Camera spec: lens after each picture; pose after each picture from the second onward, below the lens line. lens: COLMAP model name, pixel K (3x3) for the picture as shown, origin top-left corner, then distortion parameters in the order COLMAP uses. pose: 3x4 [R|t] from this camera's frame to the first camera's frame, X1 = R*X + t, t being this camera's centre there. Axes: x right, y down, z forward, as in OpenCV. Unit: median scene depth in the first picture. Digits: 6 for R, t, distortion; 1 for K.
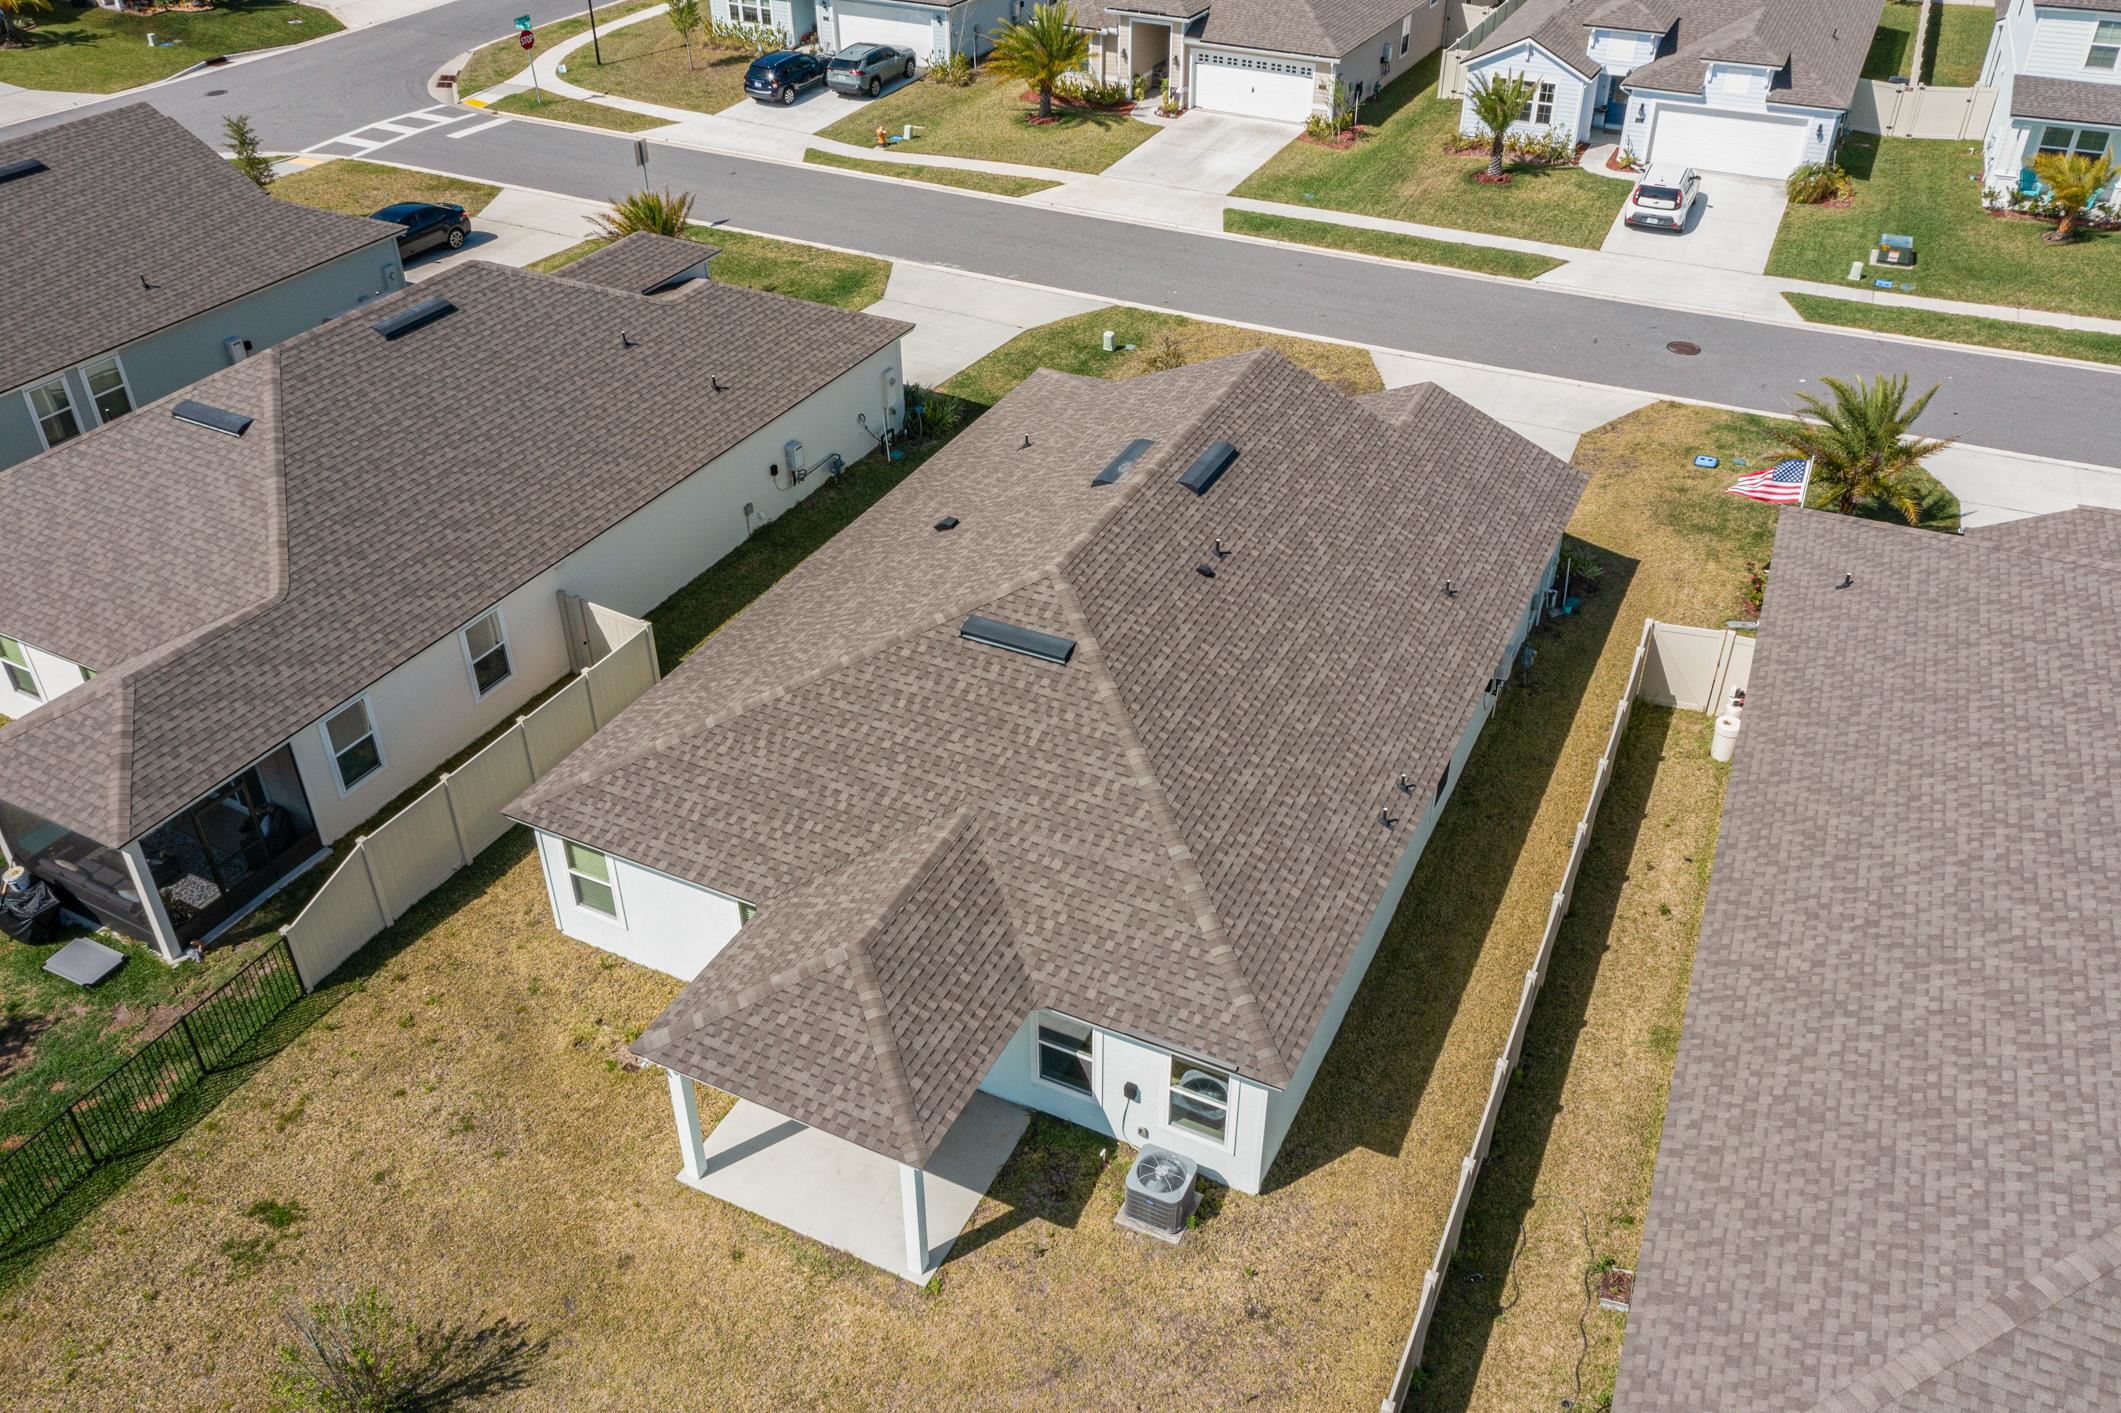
lens RADIAL K [[1694.7, 0, 1053.9], [0, 1694.7, 695.6], [0, 0, 1]] dist [0.000318, 0.010651]
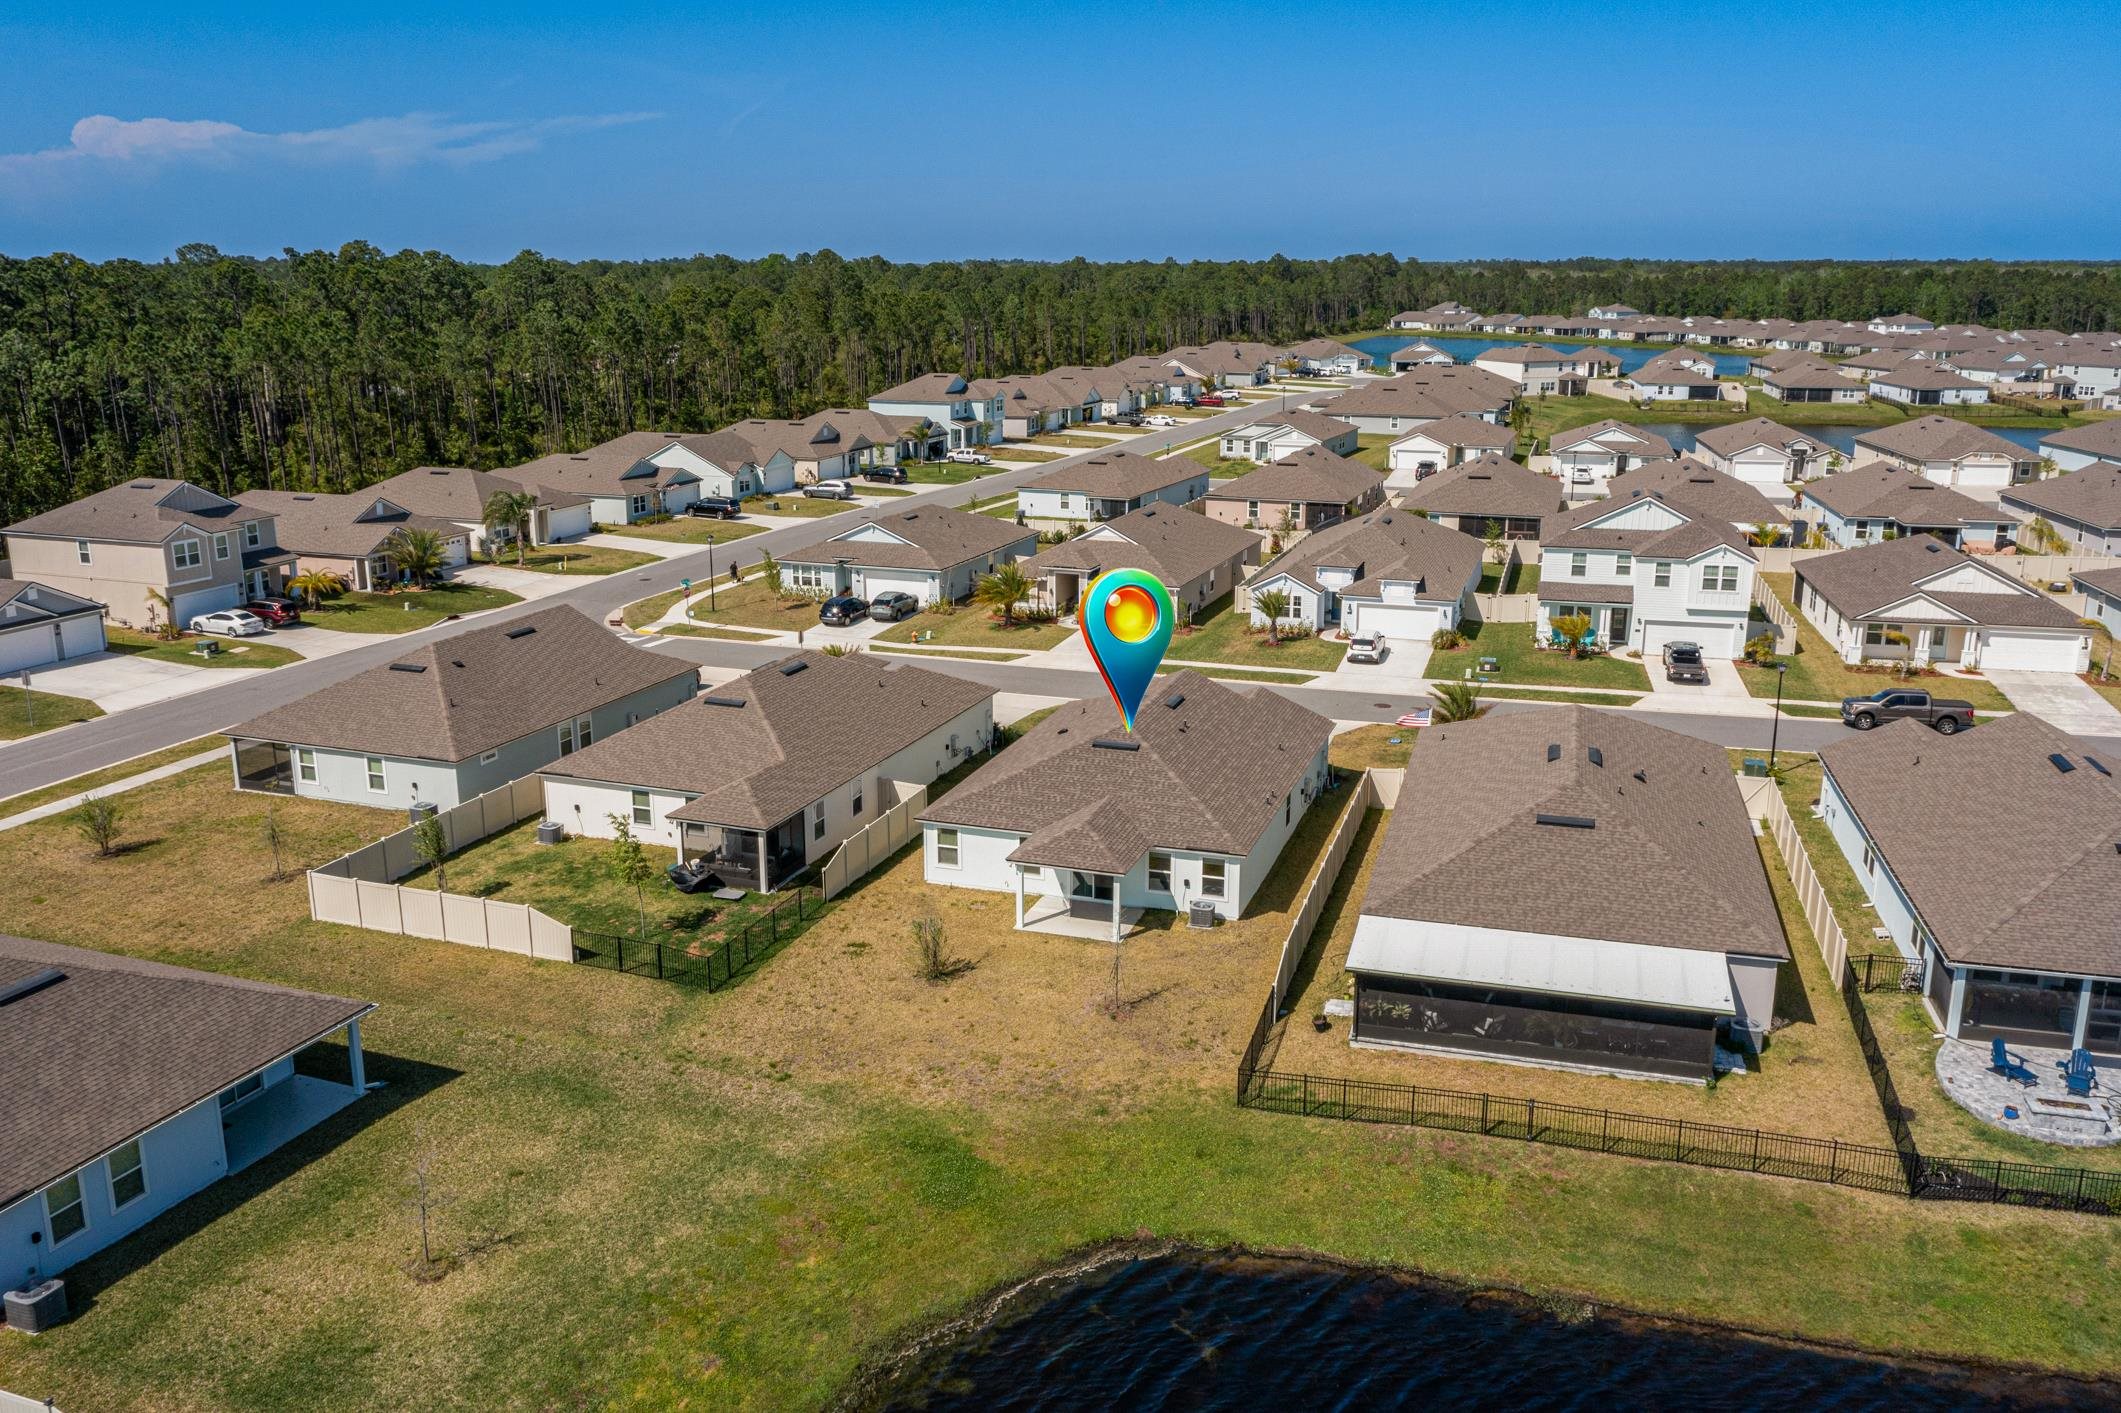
lens RADIAL K [[1694.7, 0, 1053.9], [0, 1694.7, 695.6], [0, 0, 1]] dist [0.000318, 0.010651]
pose [[0.991926, -0.028136, 0.123655, -0.209416], [0.069516, 0.936163, -0.344626, 0.376212], [-0.106065, 0.350439, 0.930560, -0.670436]]
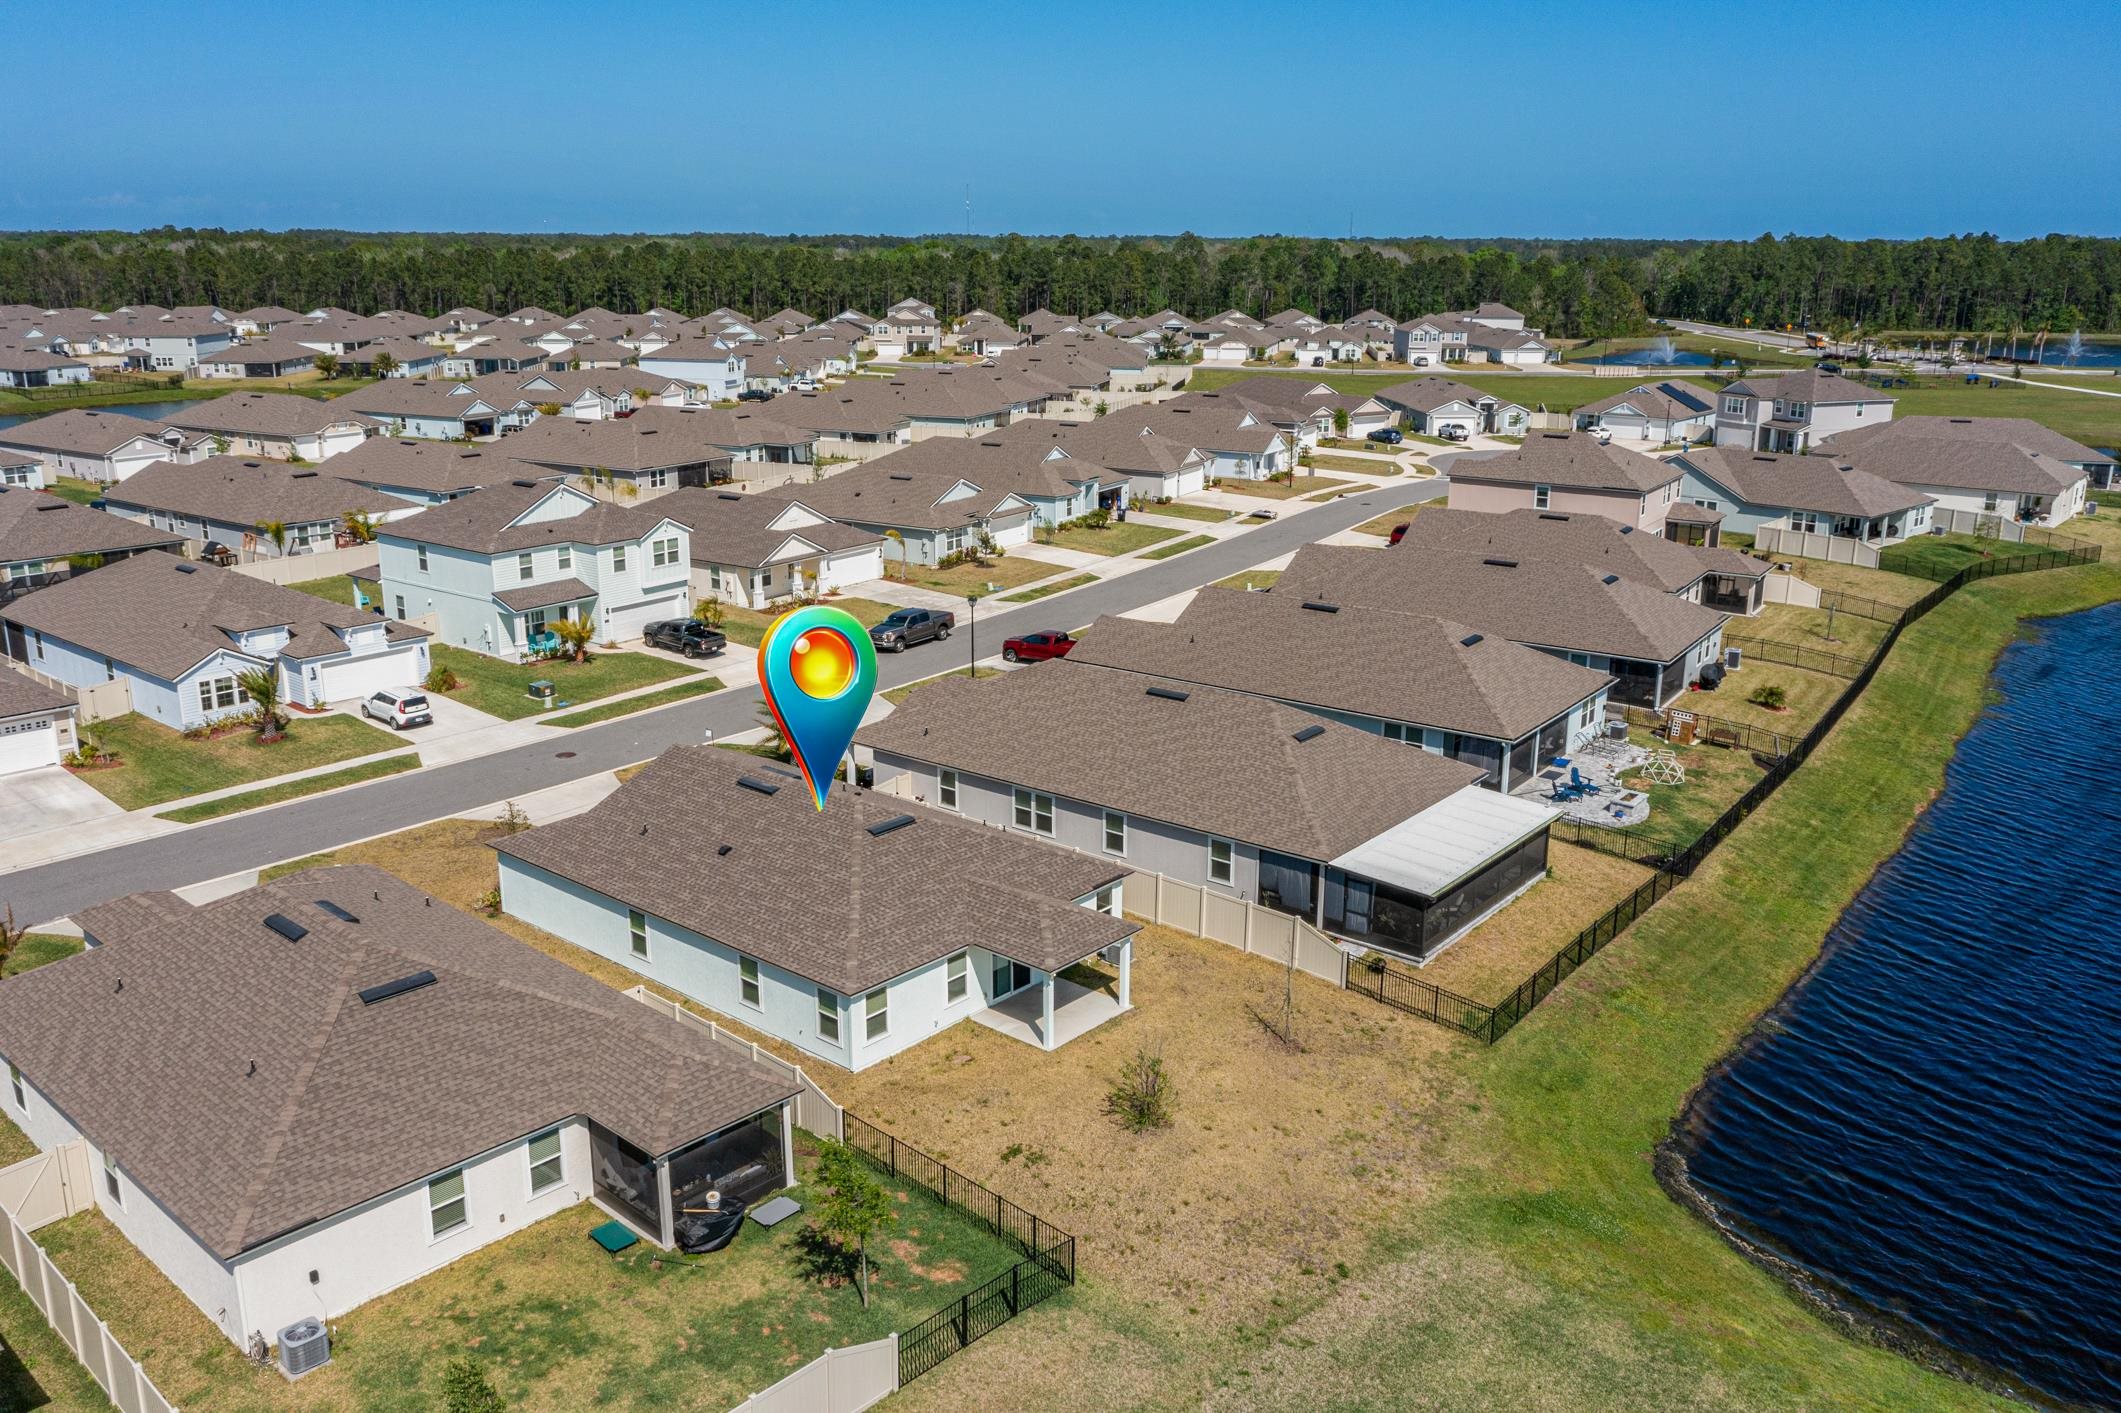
lens RADIAL K [[1694.7, 0, 1053.9], [0, 1694.7, 695.6], [0, 0, 1]] dist [0.000318, 0.010651]
pose [[0.250197, -0.247940, 0.935910, -0.928457], [0.547686, 0.833373, 0.074363, -0.104539], [-0.798400, 0.493979, 0.344301, 0.026553]]
